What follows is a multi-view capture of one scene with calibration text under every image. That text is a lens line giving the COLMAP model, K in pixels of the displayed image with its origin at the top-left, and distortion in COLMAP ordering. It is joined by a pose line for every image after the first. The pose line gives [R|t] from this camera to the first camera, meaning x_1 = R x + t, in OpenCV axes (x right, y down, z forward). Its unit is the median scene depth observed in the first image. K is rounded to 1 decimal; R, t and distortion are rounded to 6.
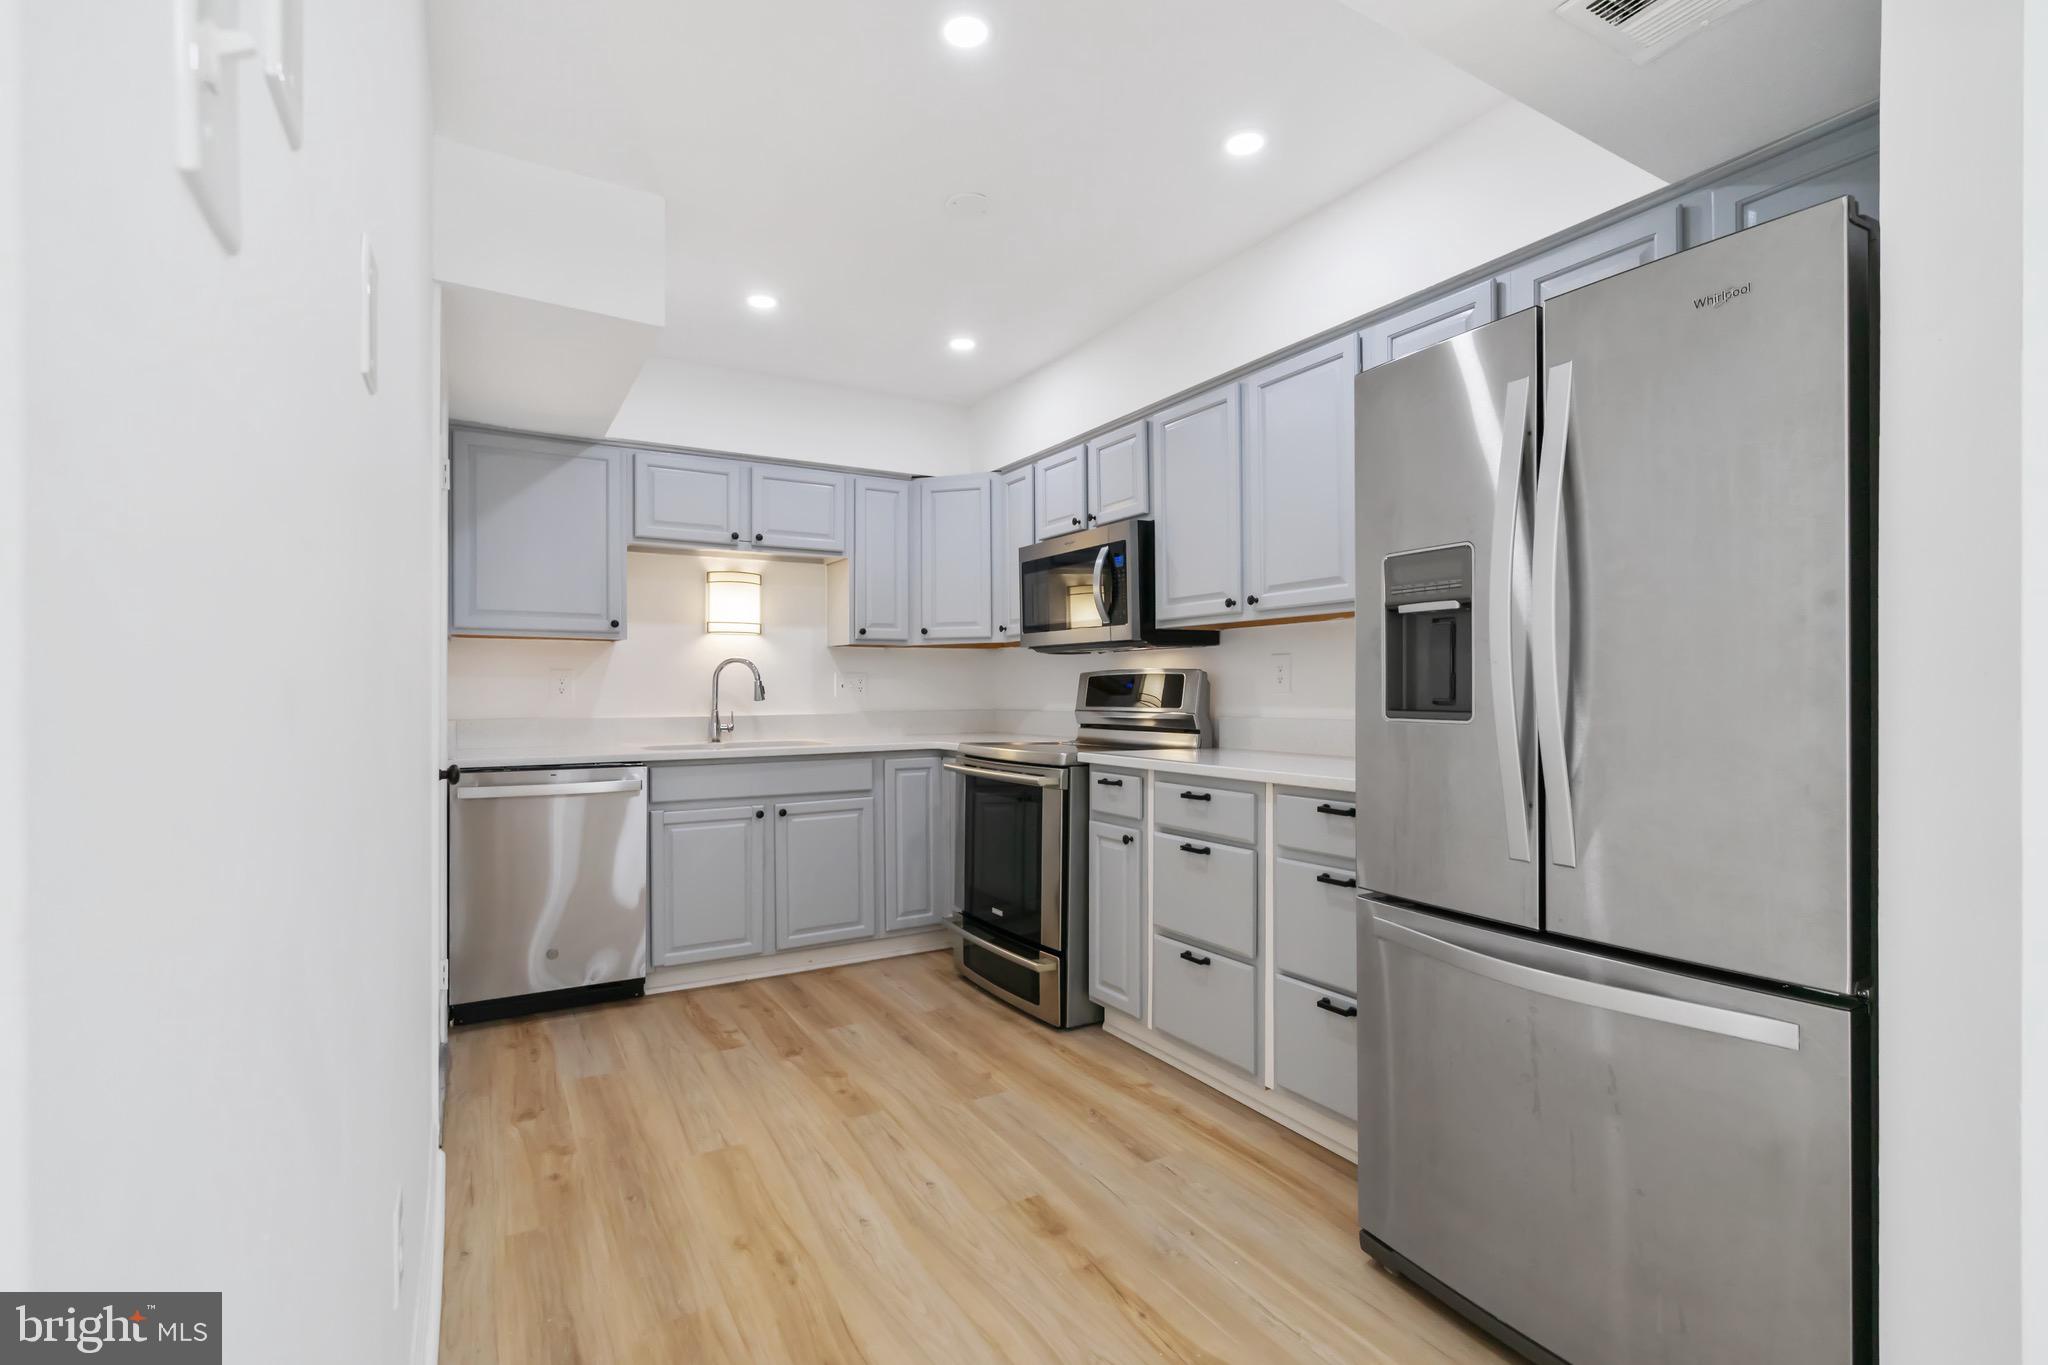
lens RADIAL K [[931.6, 0, 1026.7], [0, 931.6, 691.3], [0, 0, 1]] dist [-0.001040, 0.000941]
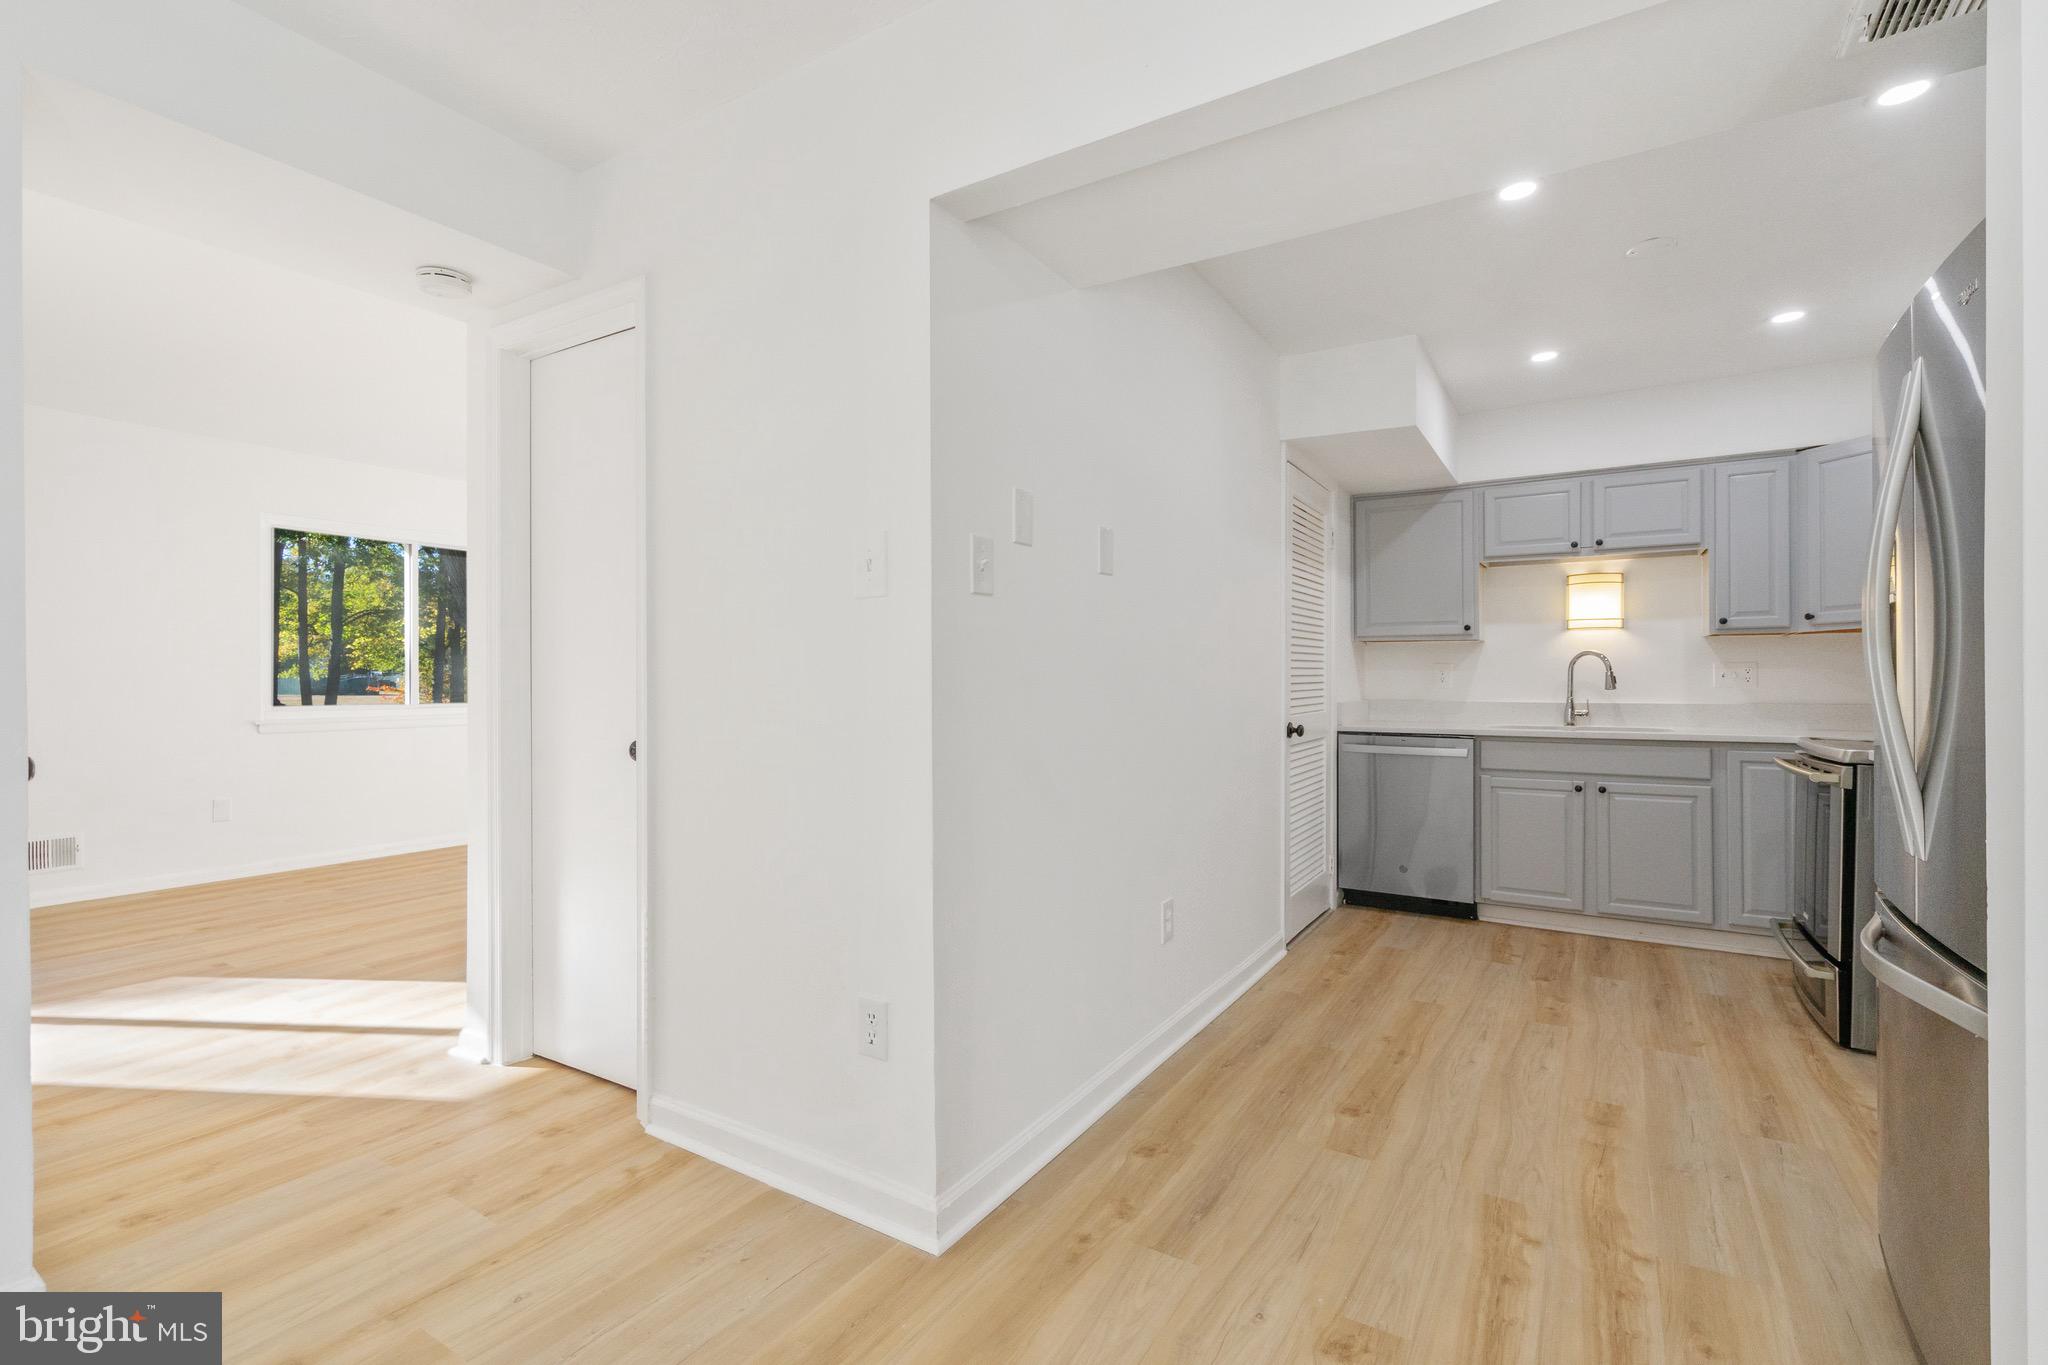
lens RADIAL K [[931.6, 0, 1026.7], [0, 931.6, 691.3], [0, 0, 1]] dist [-0.001040, 0.000941]
pose [[0.461800, 0.014995, -0.886857, 0.415471], [-0.004260, 0.999883, 0.014687, -0.001220], [0.886974, -0.003004, 0.461810, -0.128661]]
